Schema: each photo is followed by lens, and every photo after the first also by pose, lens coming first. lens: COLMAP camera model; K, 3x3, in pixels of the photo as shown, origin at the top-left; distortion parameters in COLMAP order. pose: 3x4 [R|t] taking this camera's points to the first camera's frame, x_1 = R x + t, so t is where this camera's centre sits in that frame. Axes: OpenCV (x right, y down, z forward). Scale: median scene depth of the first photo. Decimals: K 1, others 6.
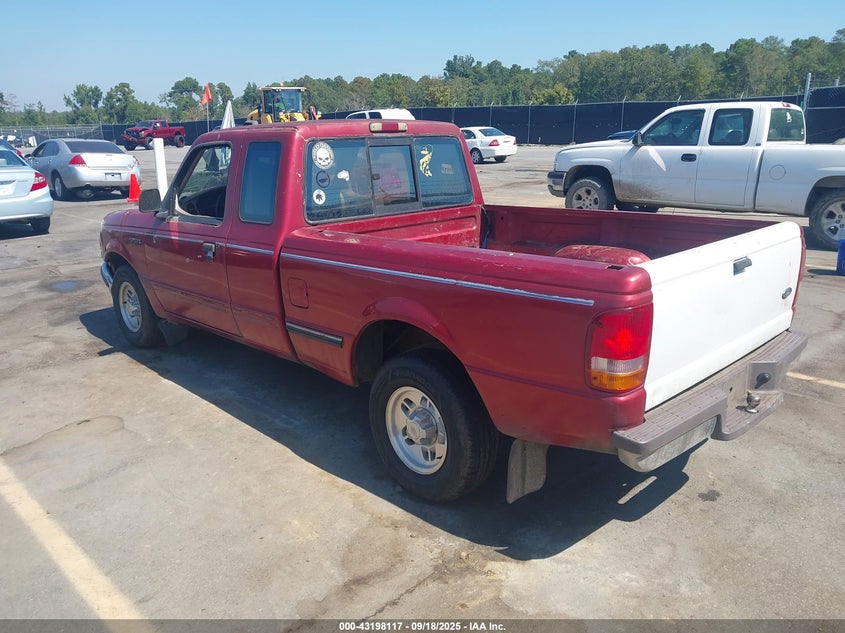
lens RADIAL K [[680.1, 0, 422.5], [0, 680.1, 316.5], [0, 0, 1]] dist [0.005421, 0.003893]
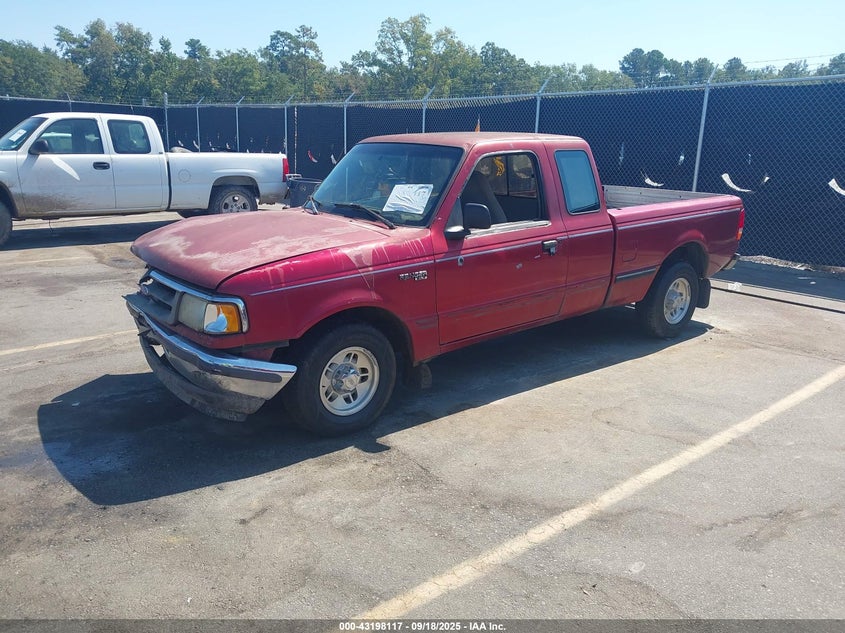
lens RADIAL K [[657.6, 0, 422.5], [0, 657.6, 316.5], [0, 0, 1]] dist [0.005777, 0.000896]
pose [[0.093281, -0.243137, 0.965496, -0.731565], [0.249405, 0.944513, 0.213757, -0.140299], [-0.963896, 0.220860, 0.148745, 0.555665]]
